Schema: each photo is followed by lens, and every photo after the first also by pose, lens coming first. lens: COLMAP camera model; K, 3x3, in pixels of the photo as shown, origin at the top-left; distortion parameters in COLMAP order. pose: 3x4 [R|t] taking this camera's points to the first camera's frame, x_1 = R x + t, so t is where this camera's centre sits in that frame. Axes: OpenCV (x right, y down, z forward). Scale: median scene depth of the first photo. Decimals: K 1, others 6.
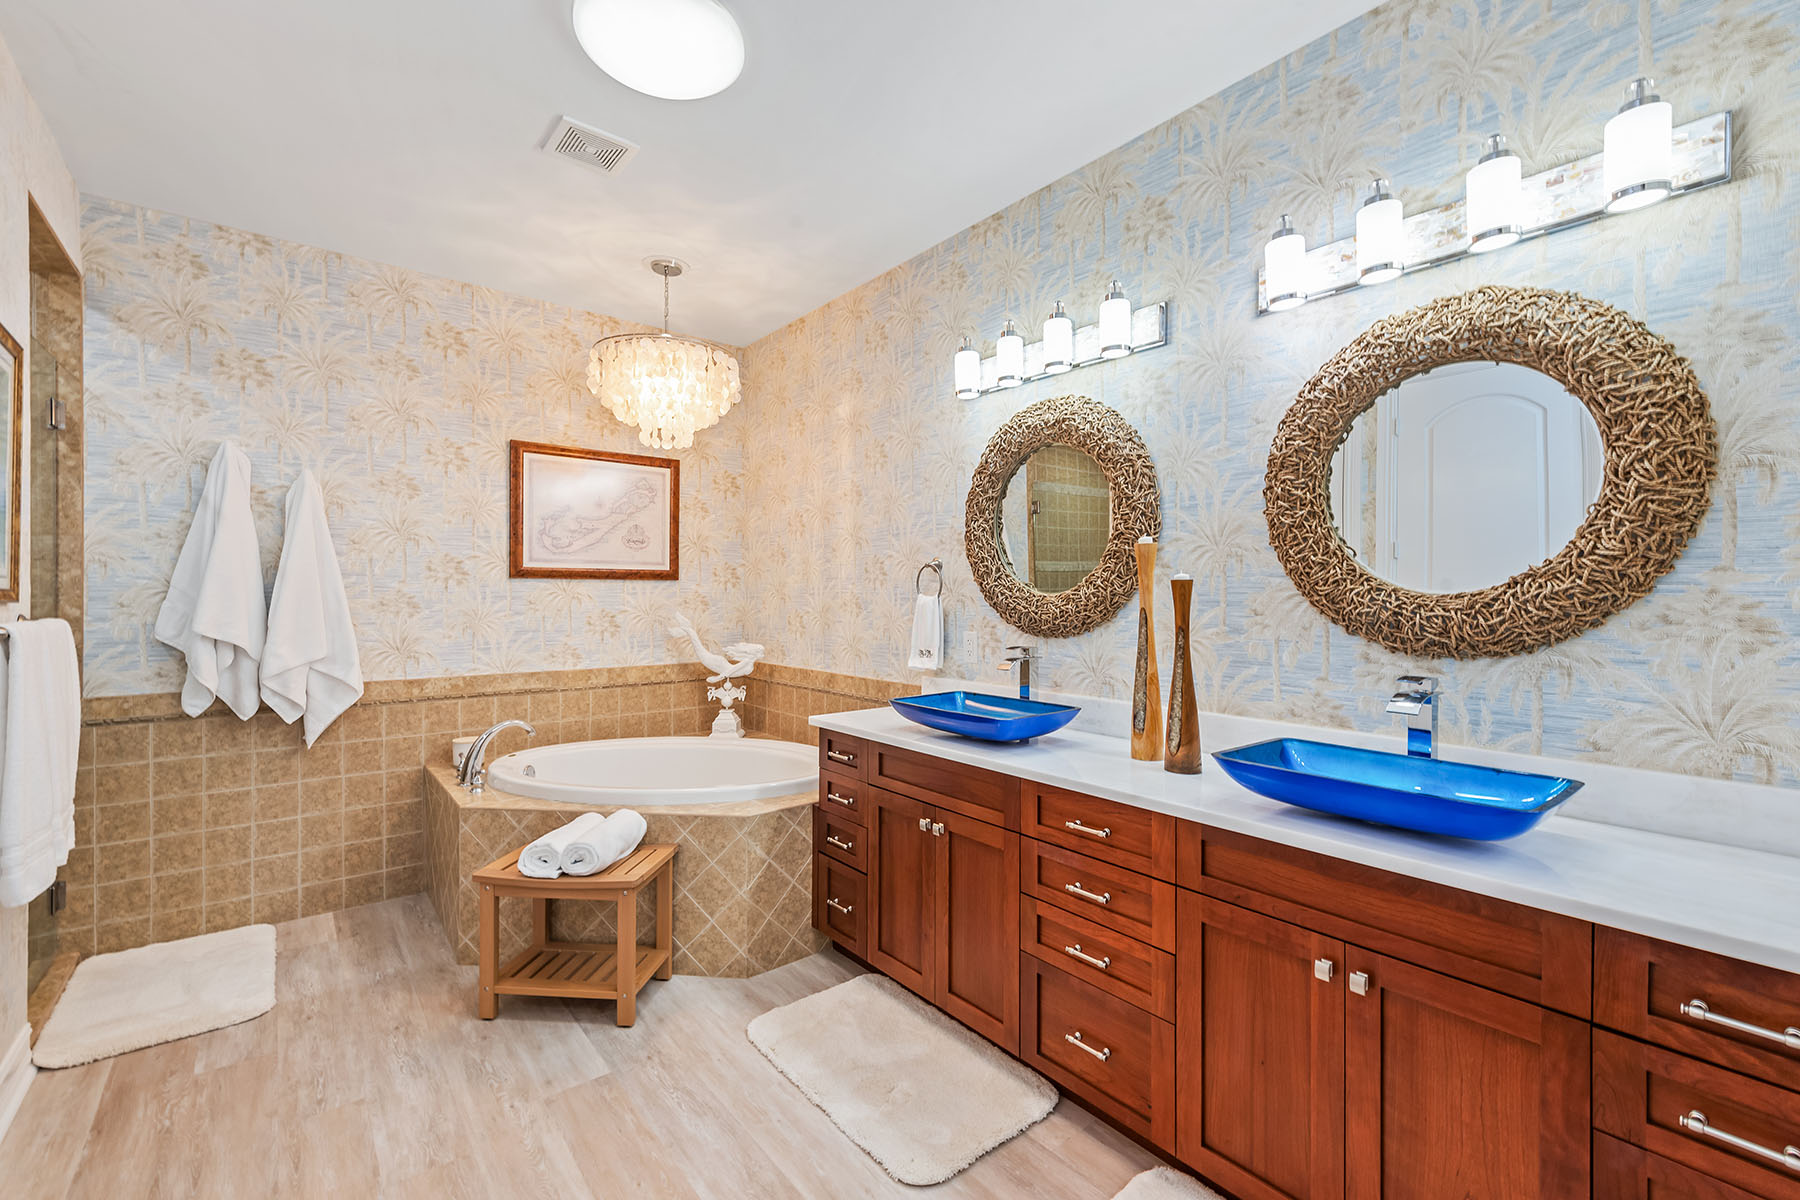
lens RADIAL K [[764.4, 0, 899.6], [0, 764.4, 587.7], [0, 0, 1]] dist [0.019115, -0.005883]
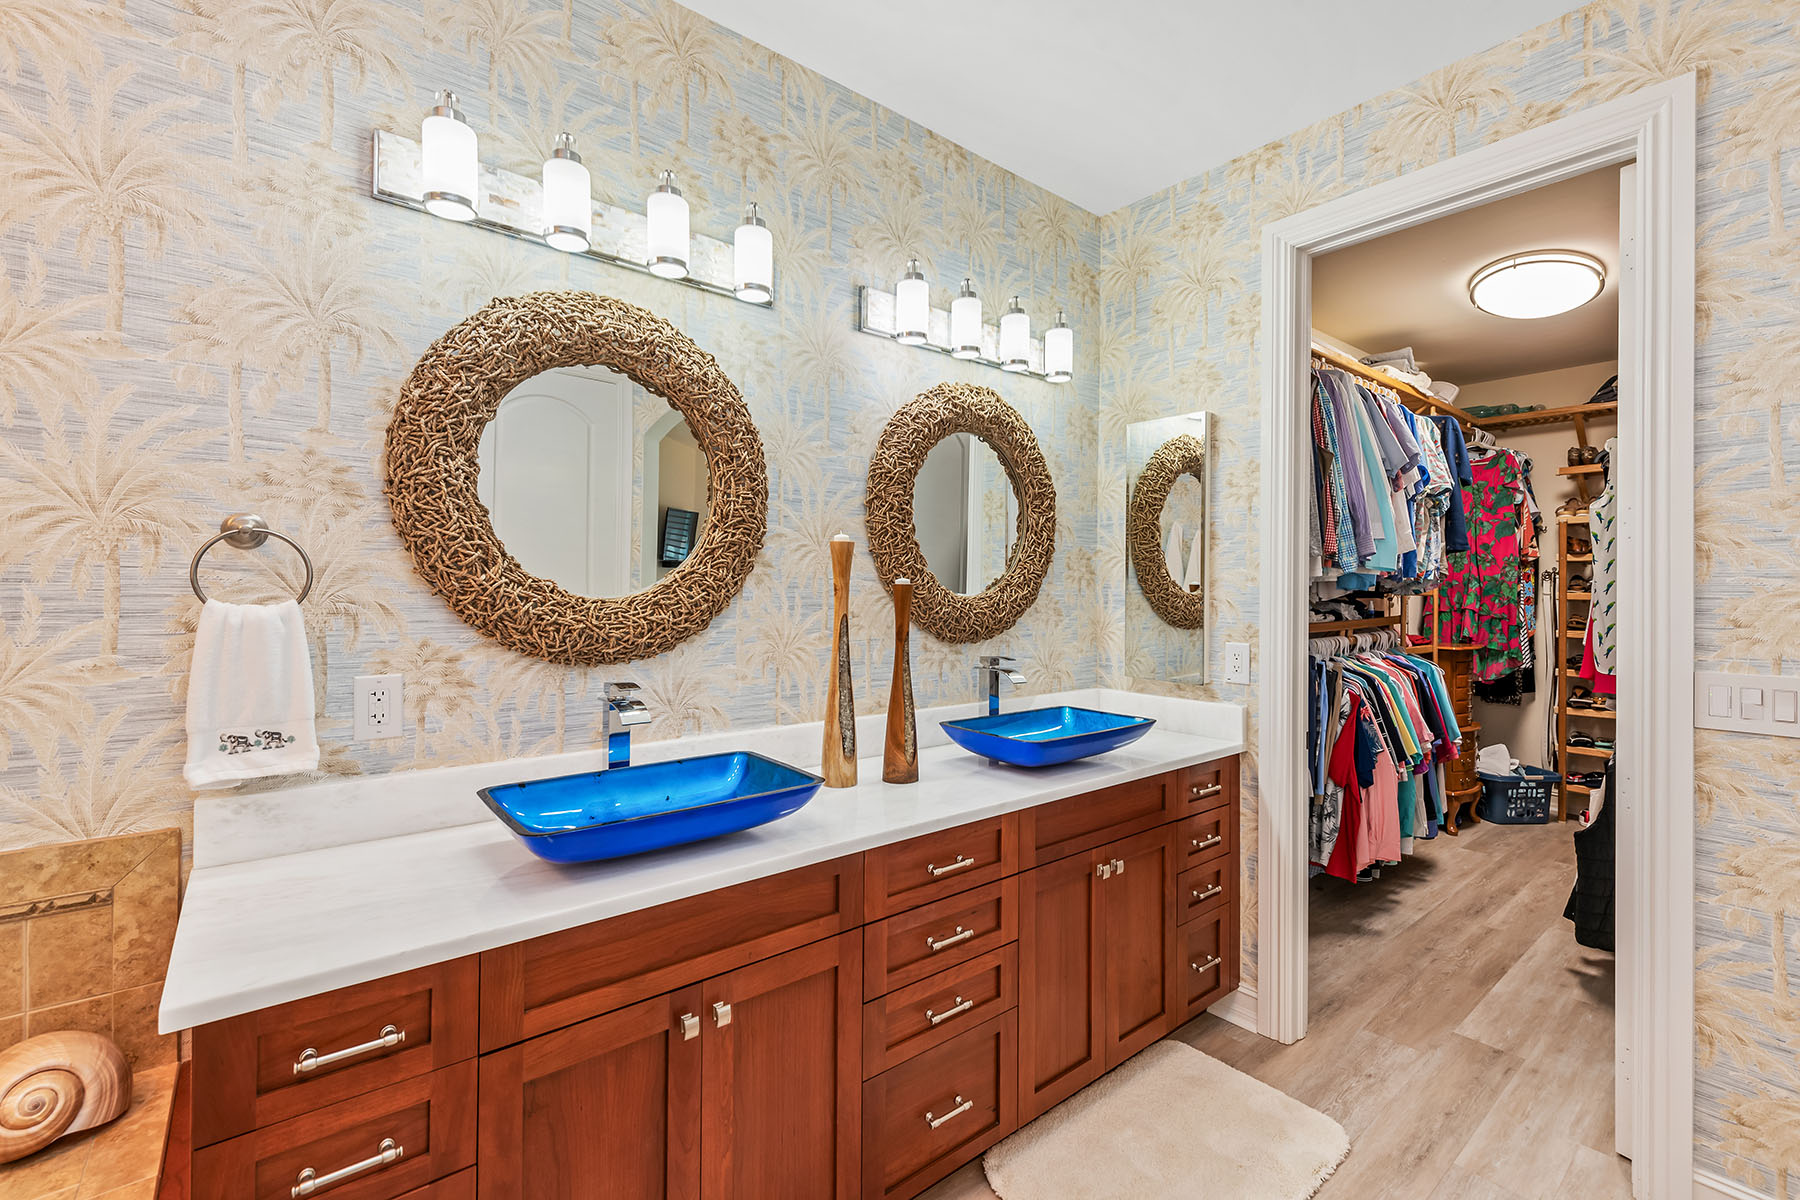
lens RADIAL K [[786.2, 0, 903.1], [0, 786.2, 577.0], [0, 0, 1]] dist [0.000065, 0.000027]
pose [[-0.013619, 0.011773, 0.999838, -0.558624], [-0.017425, 0.999776, -0.012010, -0.006880], [-0.999755, -0.017586, -0.013411, 0.897339]]
